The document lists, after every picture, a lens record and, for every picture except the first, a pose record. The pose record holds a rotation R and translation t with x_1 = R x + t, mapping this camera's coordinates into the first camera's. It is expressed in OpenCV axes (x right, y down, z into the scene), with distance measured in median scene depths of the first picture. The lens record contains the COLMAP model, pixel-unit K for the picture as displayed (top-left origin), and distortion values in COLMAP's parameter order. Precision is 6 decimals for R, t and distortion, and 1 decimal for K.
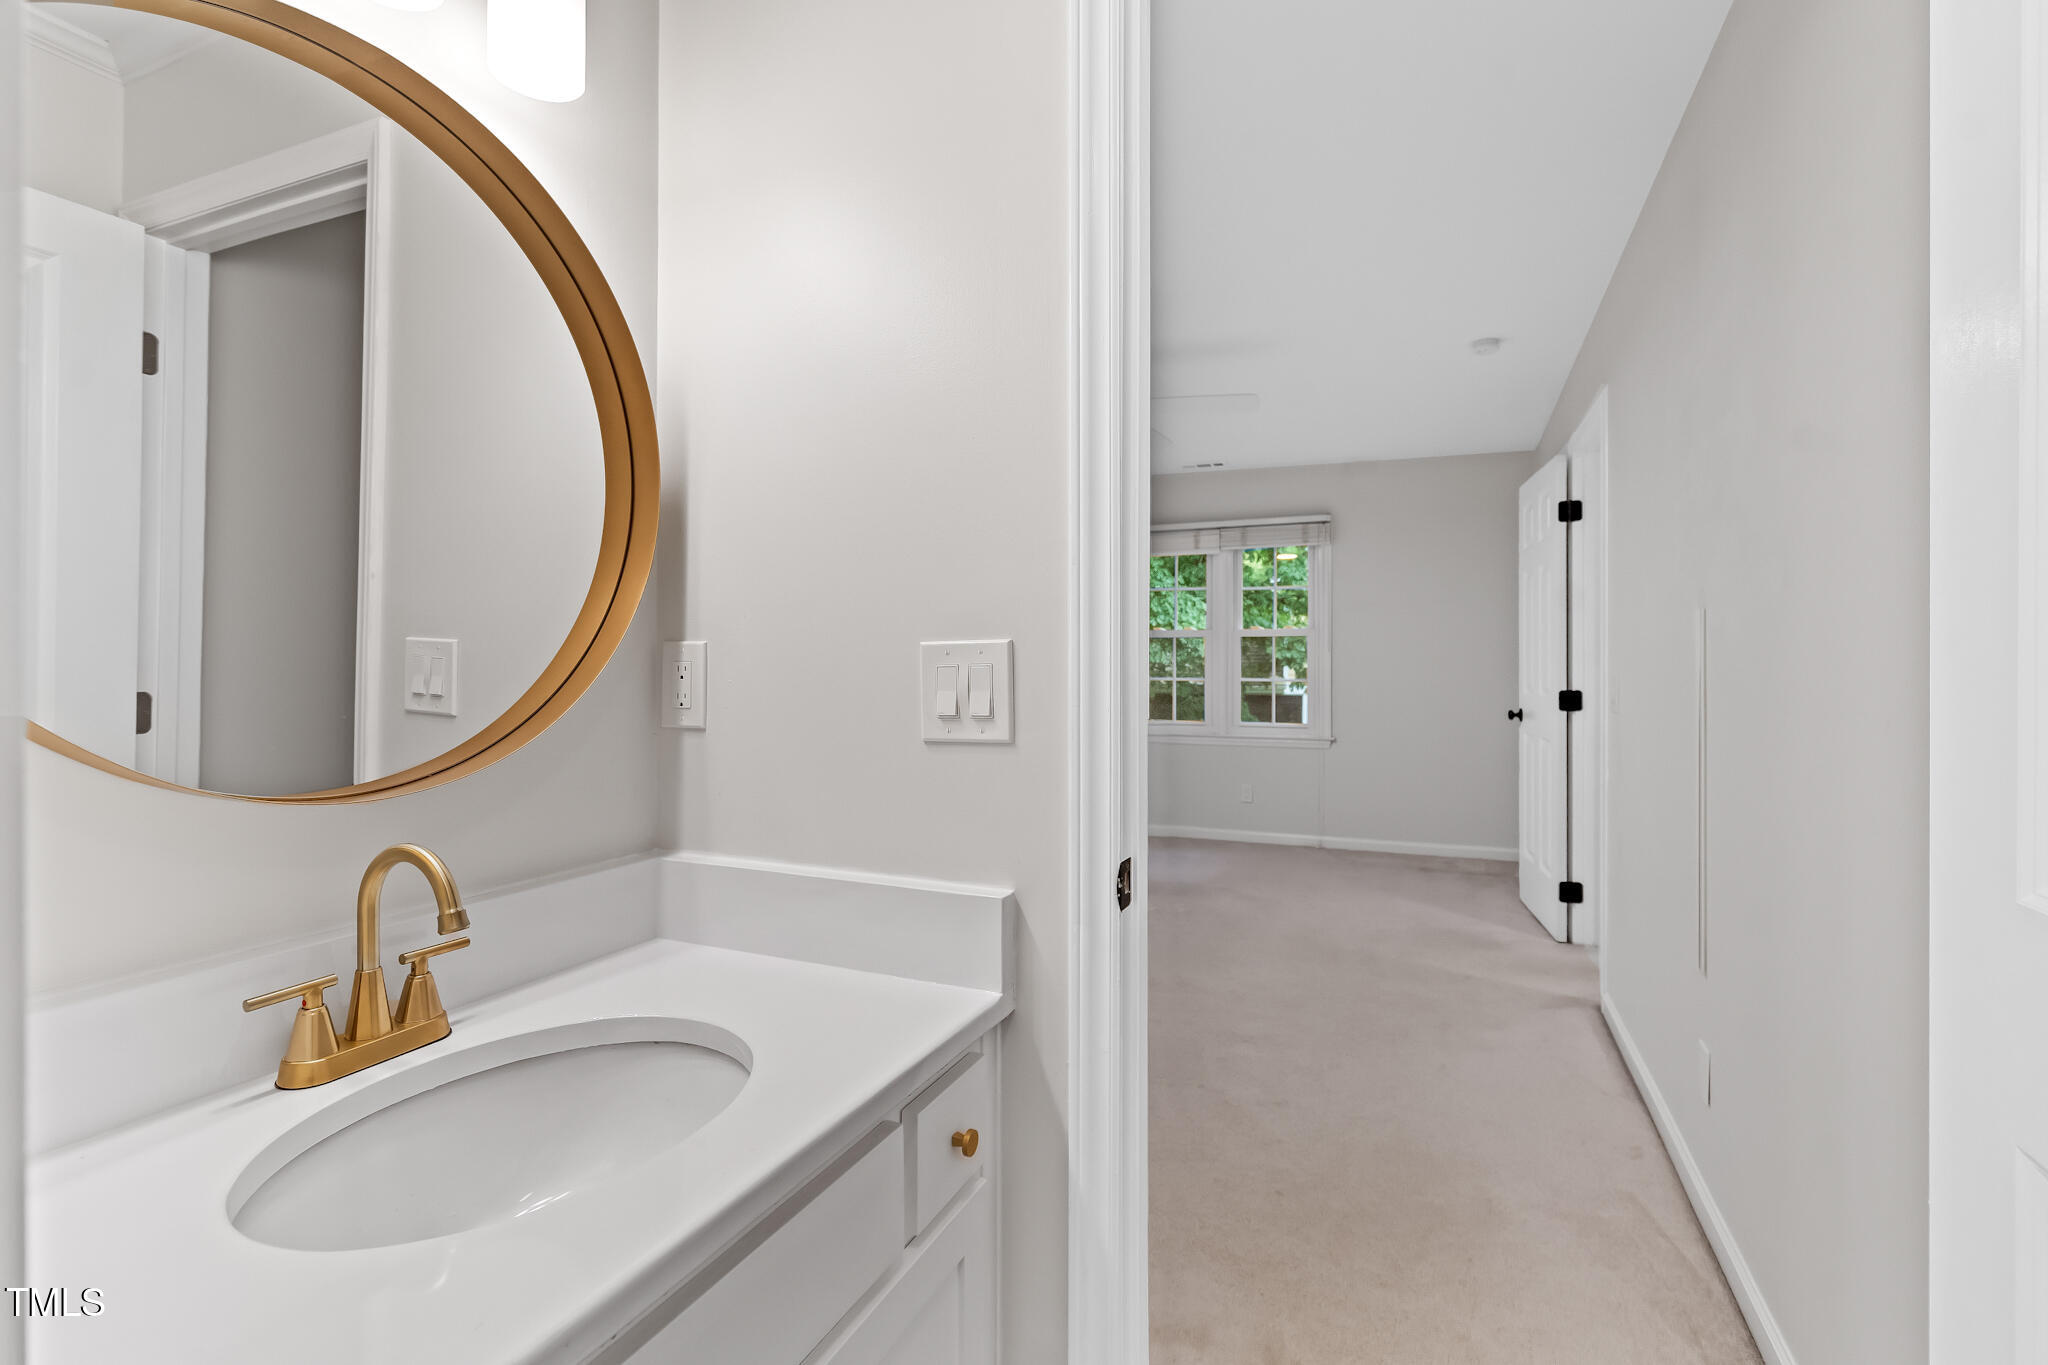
lens RADIAL K [[940.1, 0, 1024.1], [0, 940.1, 683.7], [0, 0, 1]] dist [-0.018435, 0.000028]
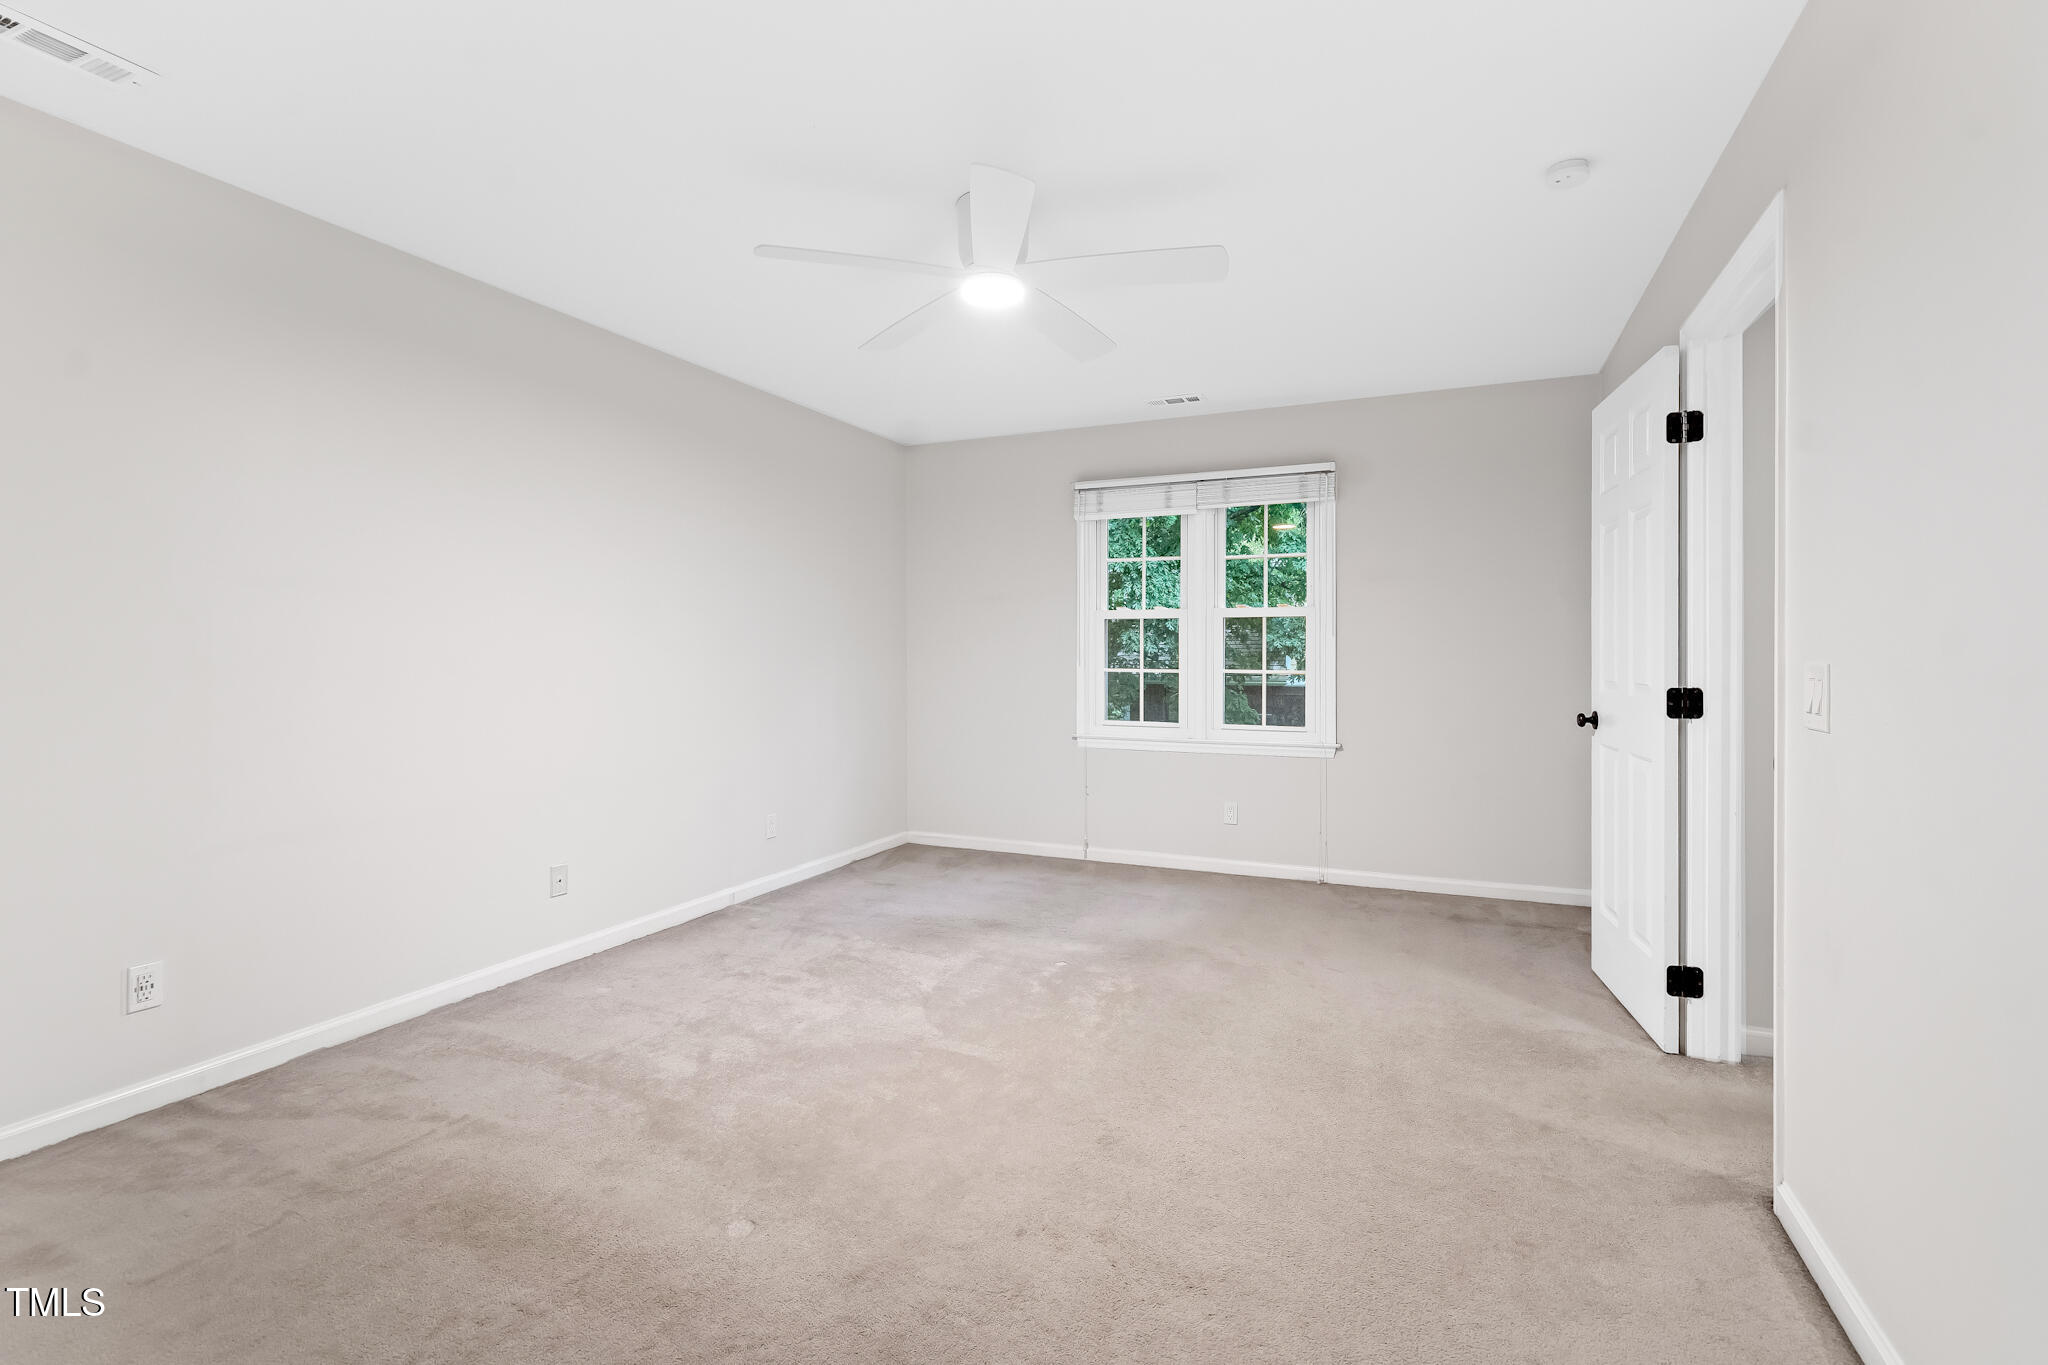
lens RADIAL K [[940.1, 0, 1026.4], [0, 940.1, 668.8], [0, 0, 1]] dist [-0.018435, 0.000028]
pose [[0.999997, 0.001732, -0.001854, 0.077800], [-0.001742, 0.999985, -0.005226, -0.002038], [0.001845, 0.005229, 0.999985, 0.240141]]
